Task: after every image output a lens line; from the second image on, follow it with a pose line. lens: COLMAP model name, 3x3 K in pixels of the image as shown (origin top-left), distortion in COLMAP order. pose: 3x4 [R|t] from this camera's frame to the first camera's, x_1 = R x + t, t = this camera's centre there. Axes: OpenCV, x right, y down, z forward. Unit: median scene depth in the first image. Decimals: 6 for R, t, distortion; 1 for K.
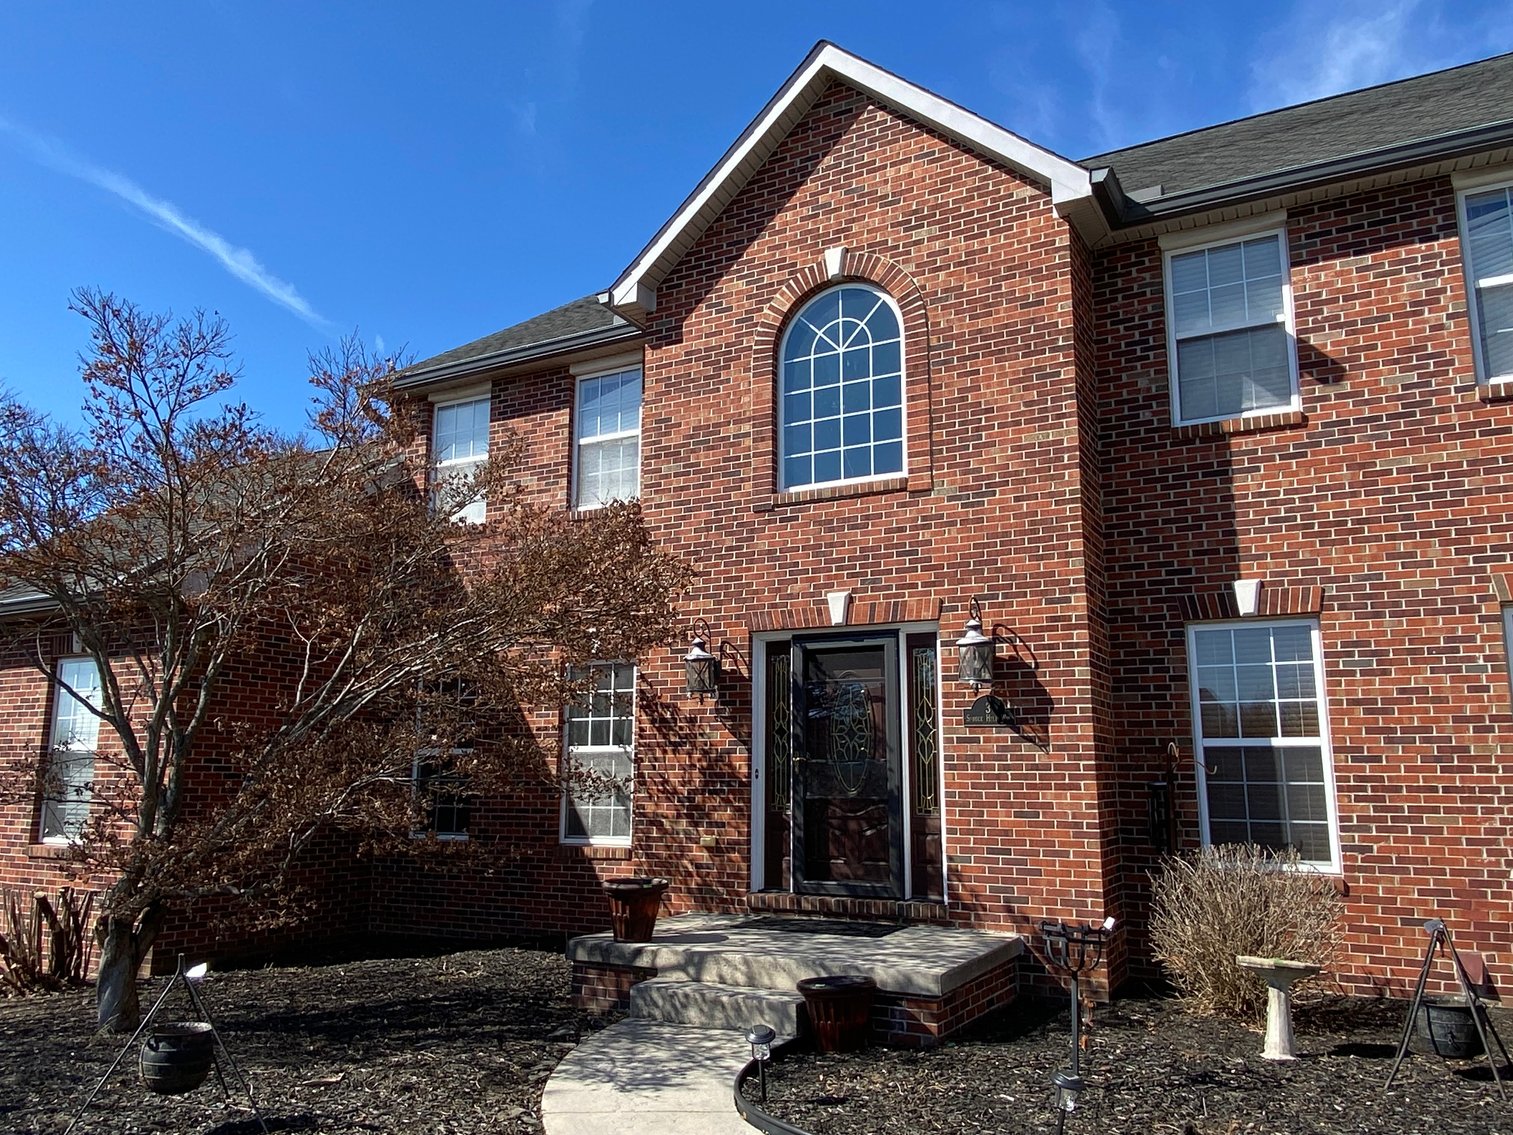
lens RADIAL K [[1127.6, 0, 749.9], [0, 1127.6, 573.0], [0, 0, 1]] dist [0.098094, -0.131096]
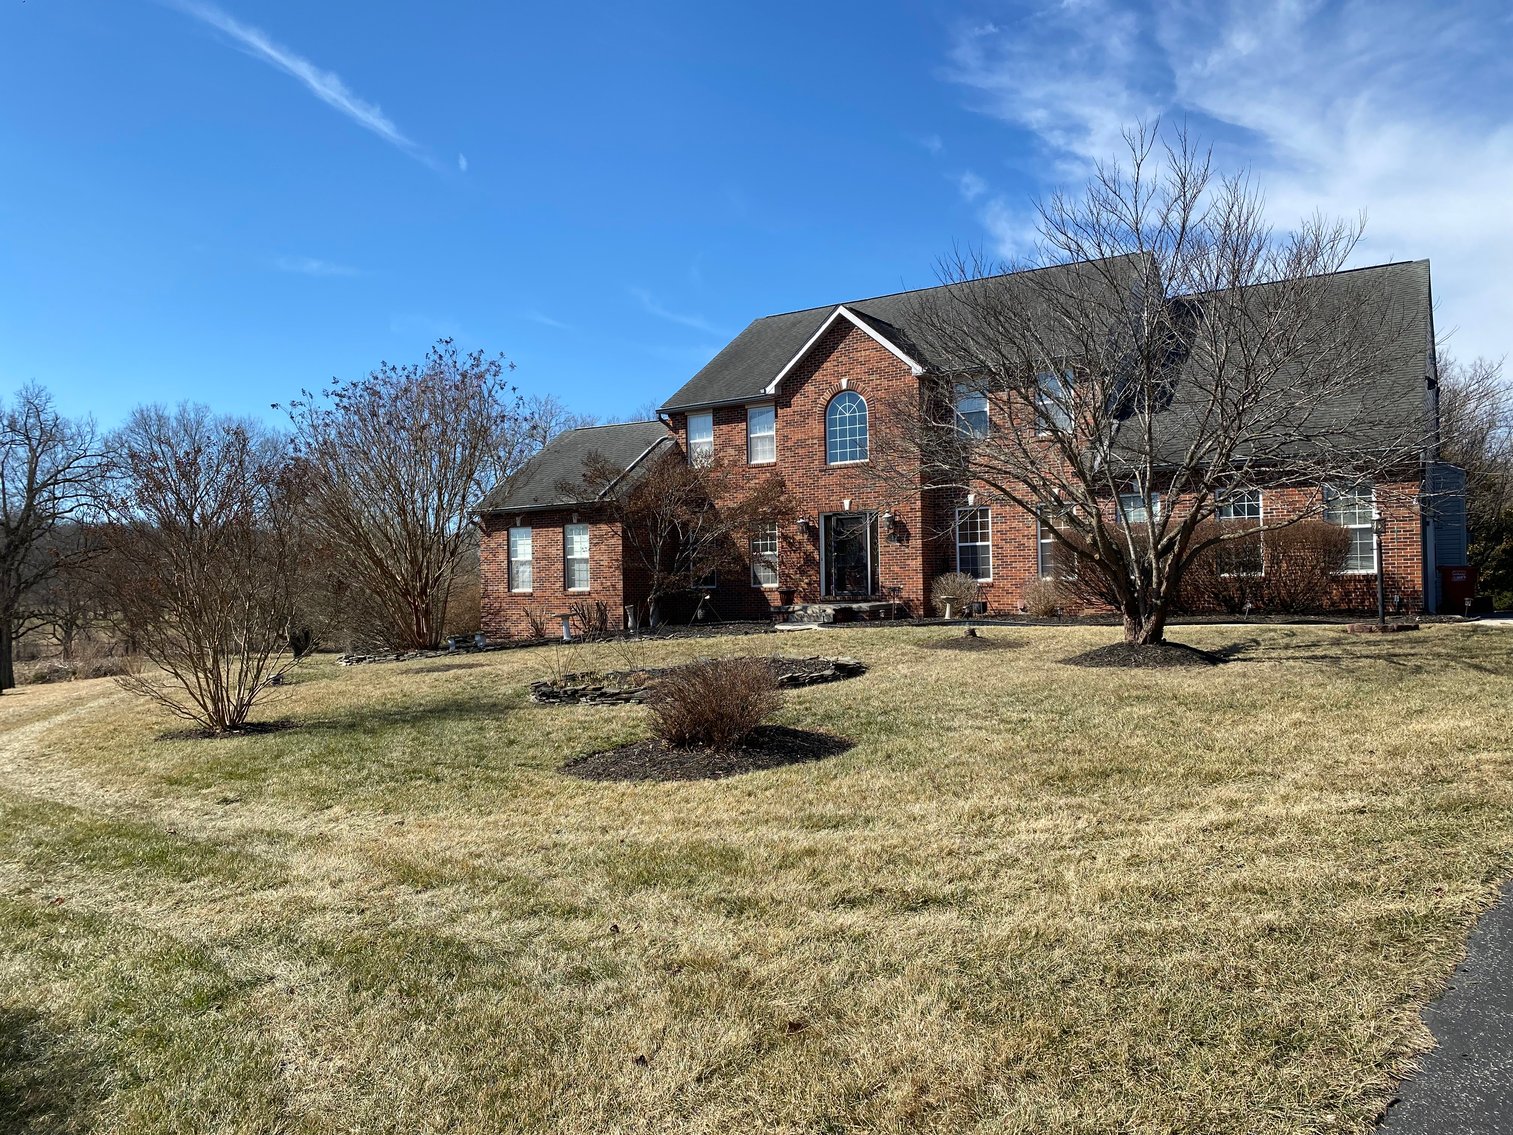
lens RADIAL K [[1134.4, 0, 756.5], [0, 1134.4, 567.5], [0, 0, 1]] dist [0.116329, -0.101420]
pose [[0.997931, -0.025827, -0.058875, 0.010418], [0.034918, 0.986653, 0.159049, -0.310994], [0.053981, -0.160776, 0.985514, -2.153167]]
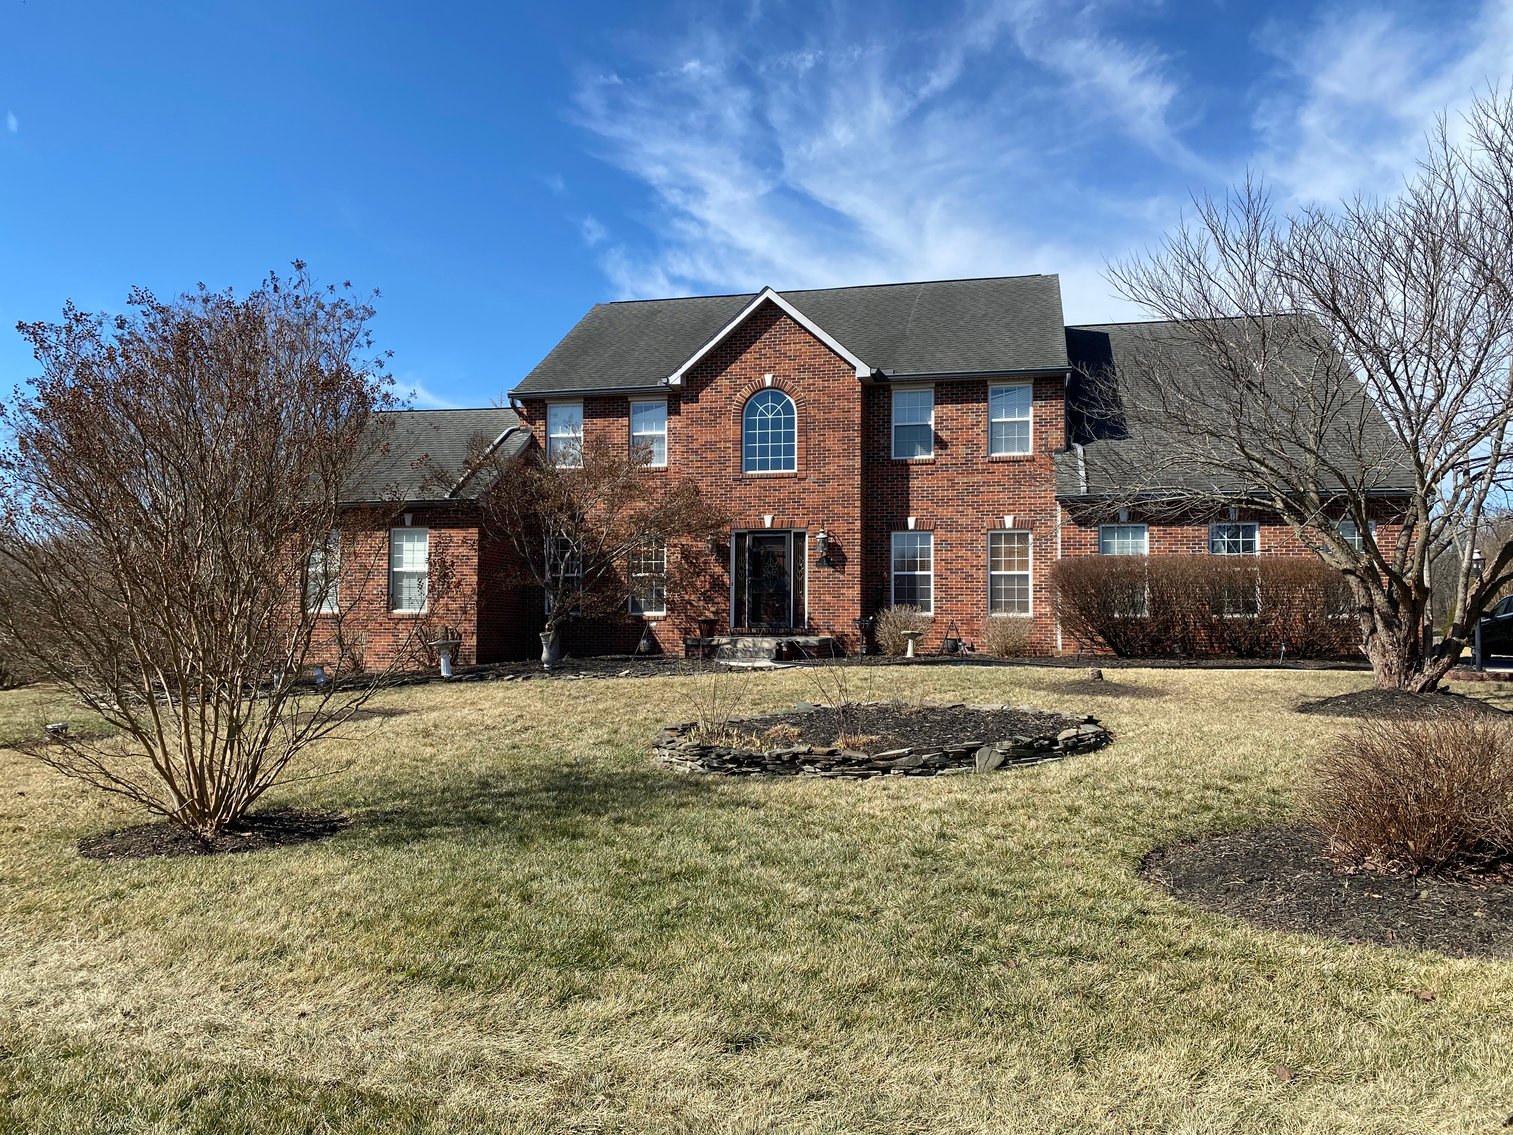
lens RADIAL K [[1135.5, 0, 750.8], [0, 1135.5, 582.7], [0, 0, 1]] dist [0.163606, -0.228559]
pose [[0.964005, 0.012254, 0.265602, -0.684511], [-0.050215, 0.989351, 0.136613, -0.193296], [-0.261099, -0.145033, 0.954355, -1.580853]]
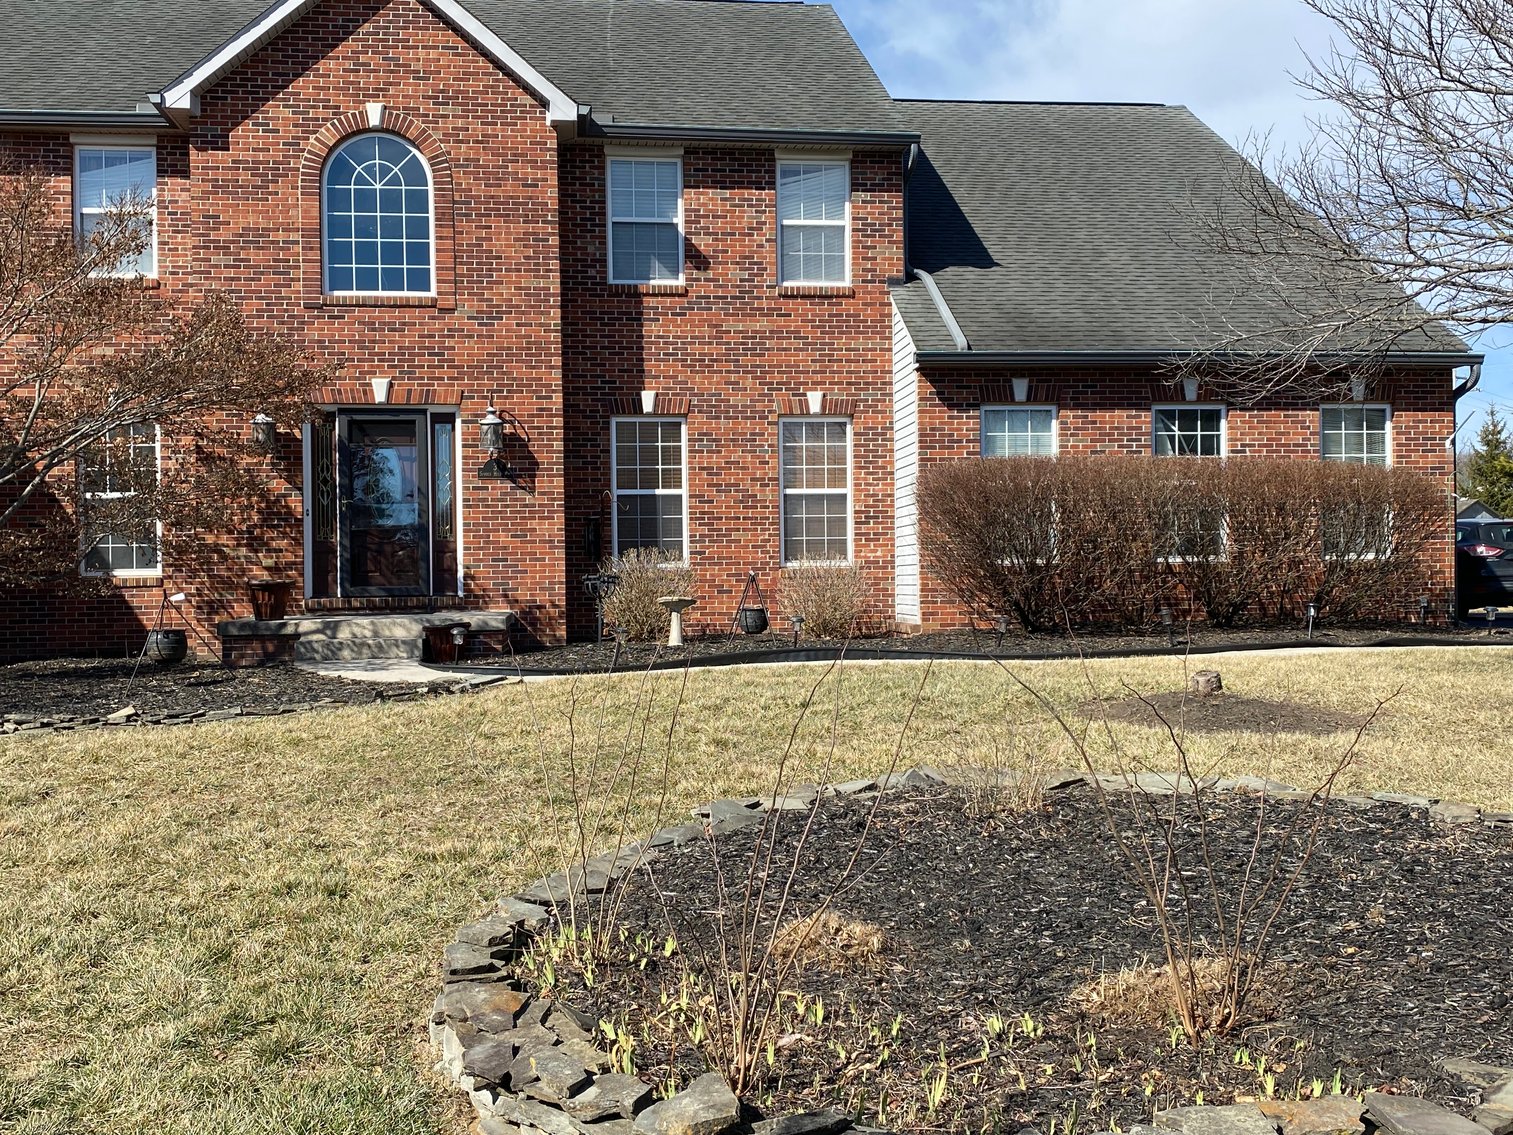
lens RADIAL K [[1500.3, 0, 745.3], [0, 1500.3, 568.8], [0, 0, 1]] dist [0.198606, -0.589020]
pose [[0.815750, -0.010498, 0.578309, -0.641063], [-0.087318, 0.986141, 0.141071, -0.054430], [-0.571775, -0.165576, 0.803528, -0.767116]]
